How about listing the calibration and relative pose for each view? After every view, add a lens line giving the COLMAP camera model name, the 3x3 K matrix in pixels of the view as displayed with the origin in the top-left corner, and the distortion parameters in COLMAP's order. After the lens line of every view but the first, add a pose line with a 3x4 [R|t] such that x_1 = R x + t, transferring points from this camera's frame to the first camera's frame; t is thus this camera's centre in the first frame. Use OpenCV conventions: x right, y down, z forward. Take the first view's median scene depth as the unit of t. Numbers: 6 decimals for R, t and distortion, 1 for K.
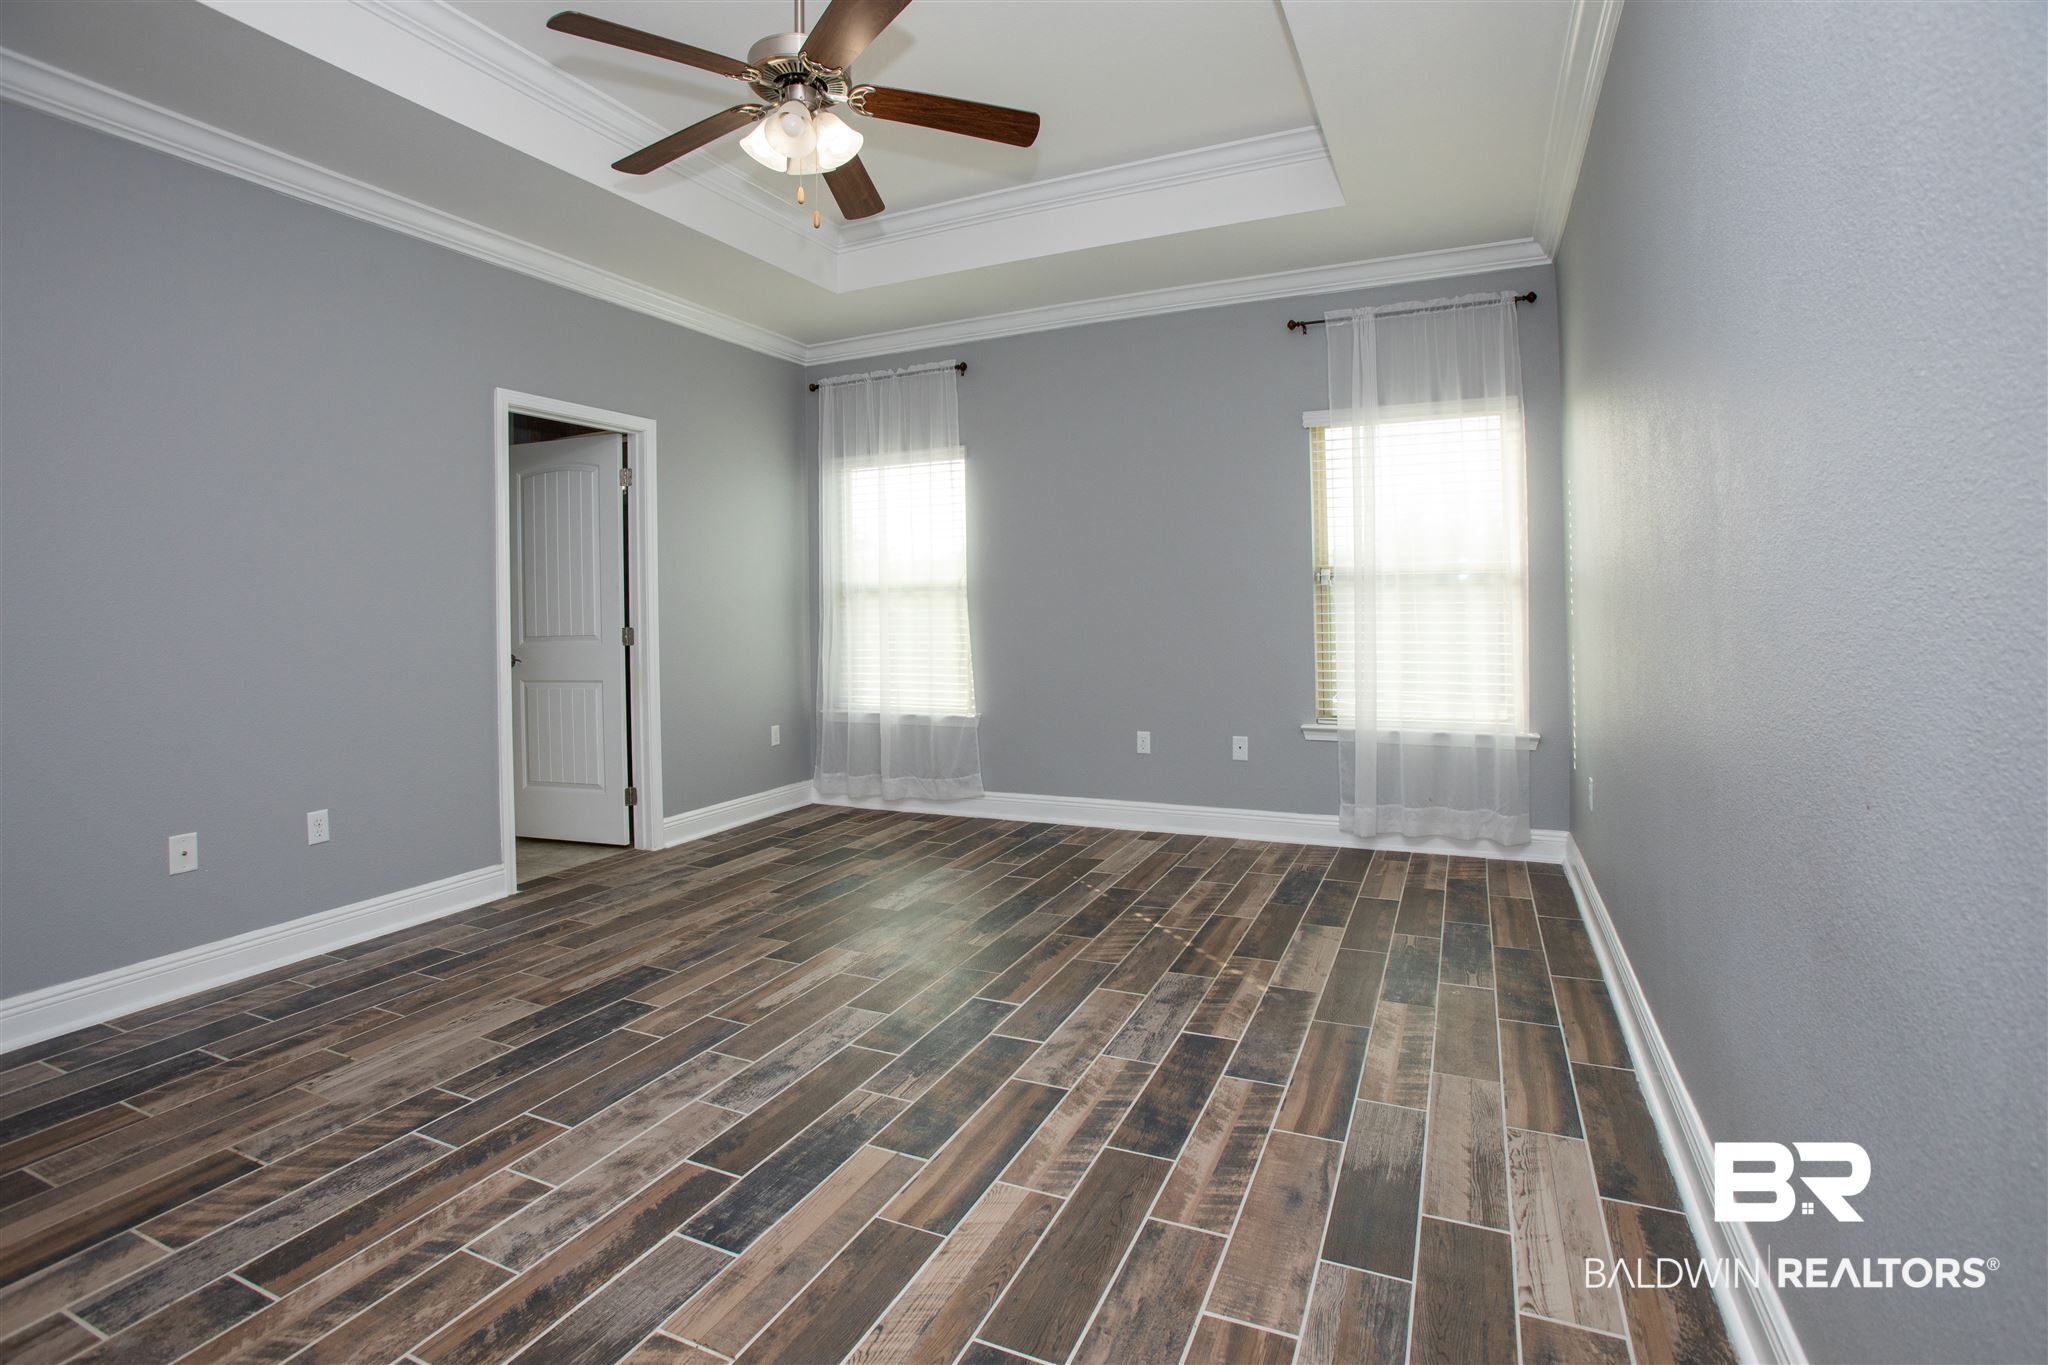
lens RADIAL K [[1019.1, 0, 1015.3], [0, 1019.1, 665.4], [0, 0, 1]] dist [-0.087543, 0.037527]
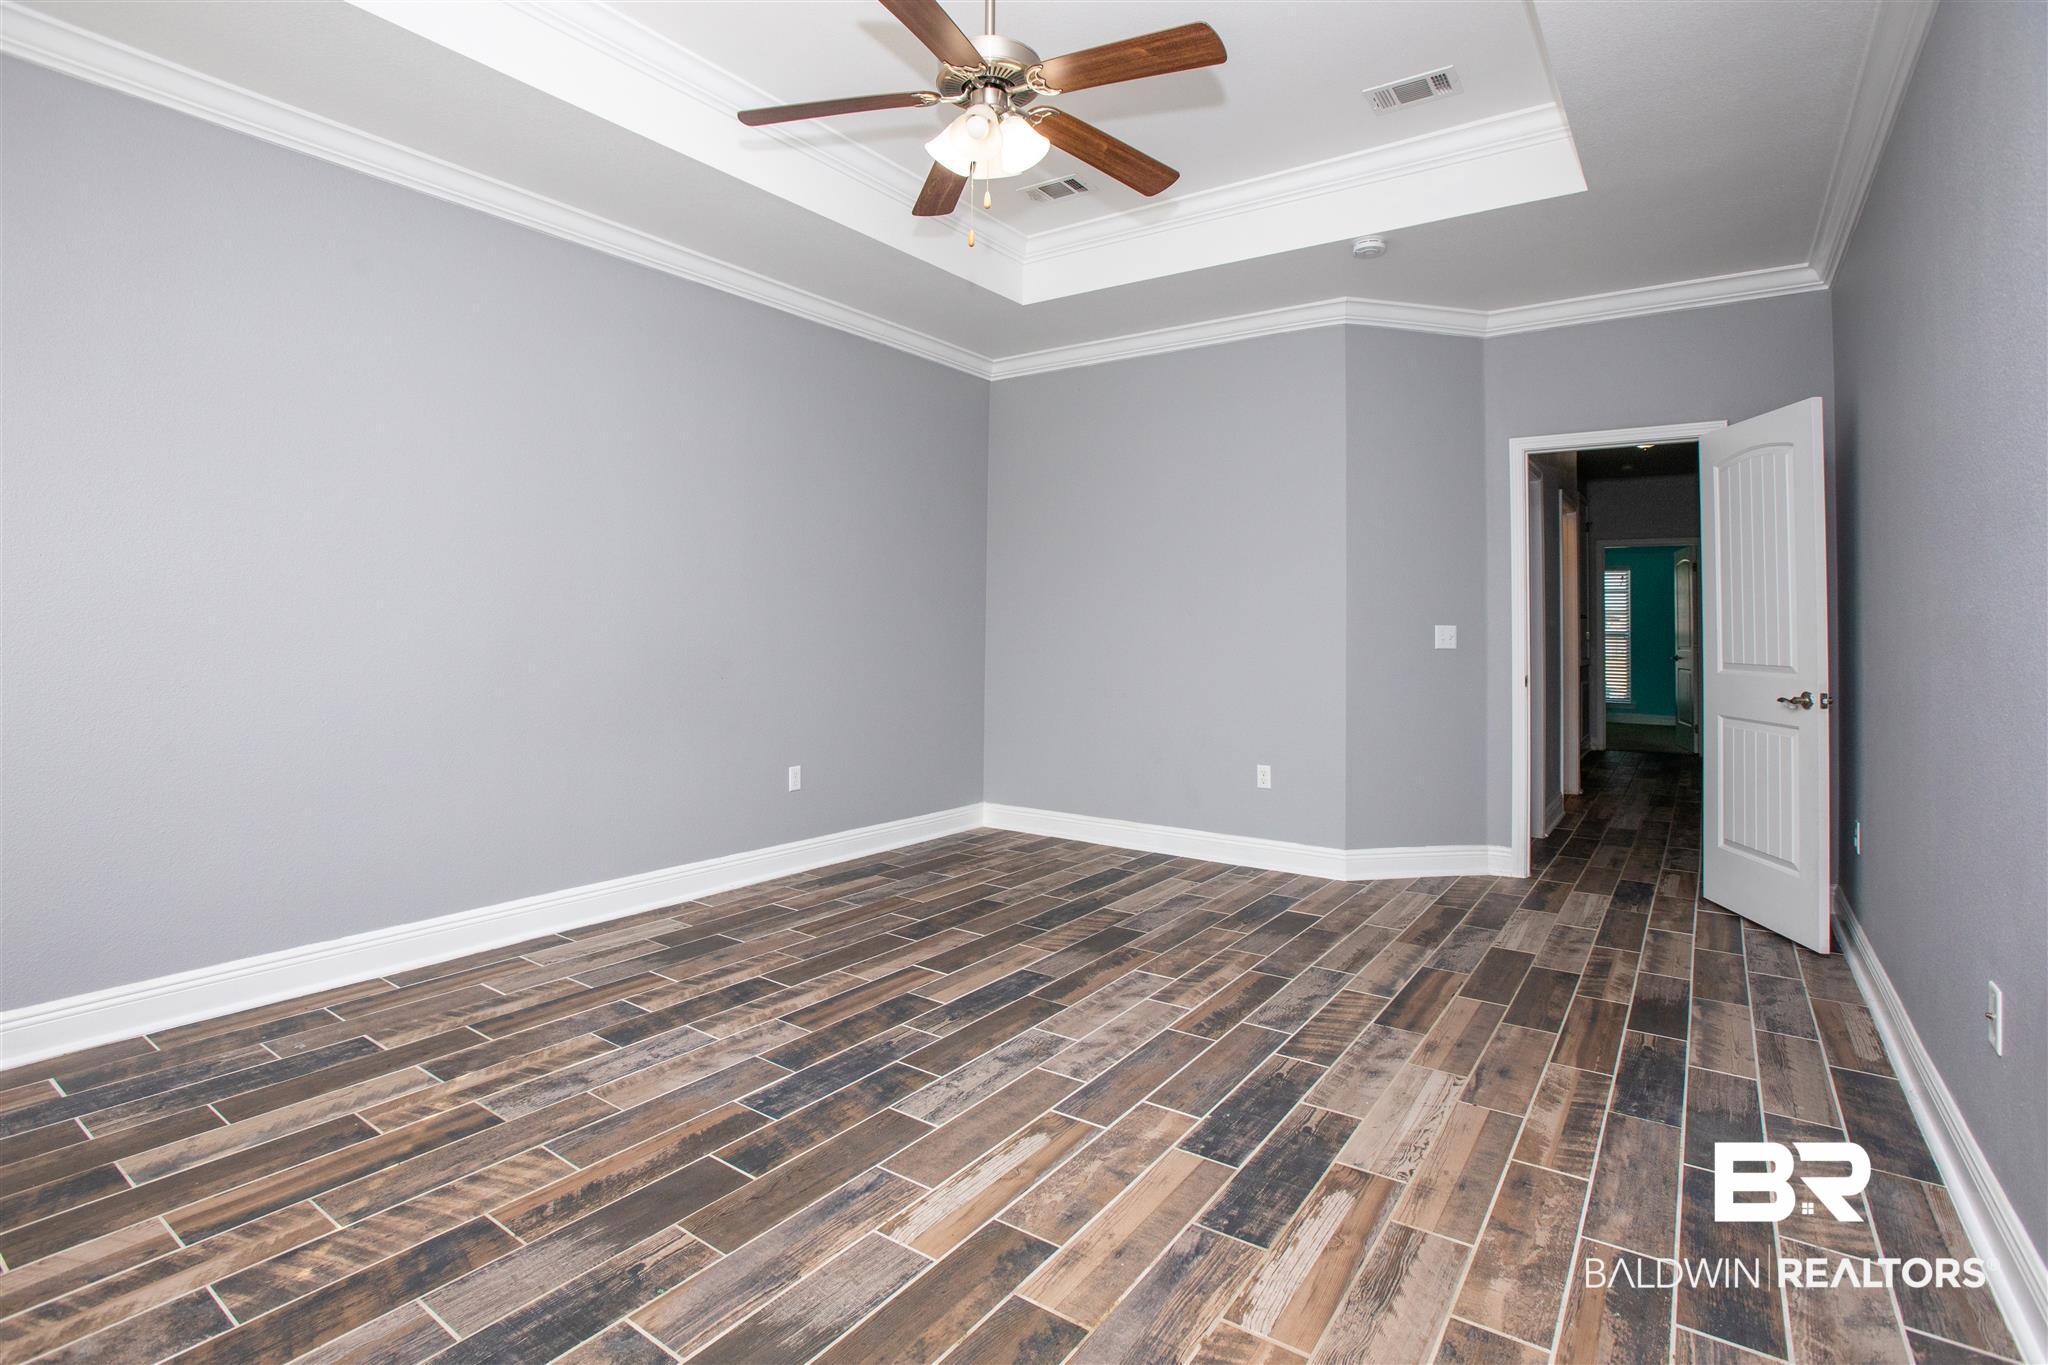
lens RADIAL K [[1019.1, 0, 1015.3], [0, 1019.1, 665.4], [0, 0, 1]] dist [-0.087543, 0.037527]
pose [[-0.984565, -0.000090, 0.175019, -0.423961], [0.016638, 0.995423, 0.094111, -0.112237], [-0.174226, 0.095570, -0.980057, 1.993672]]
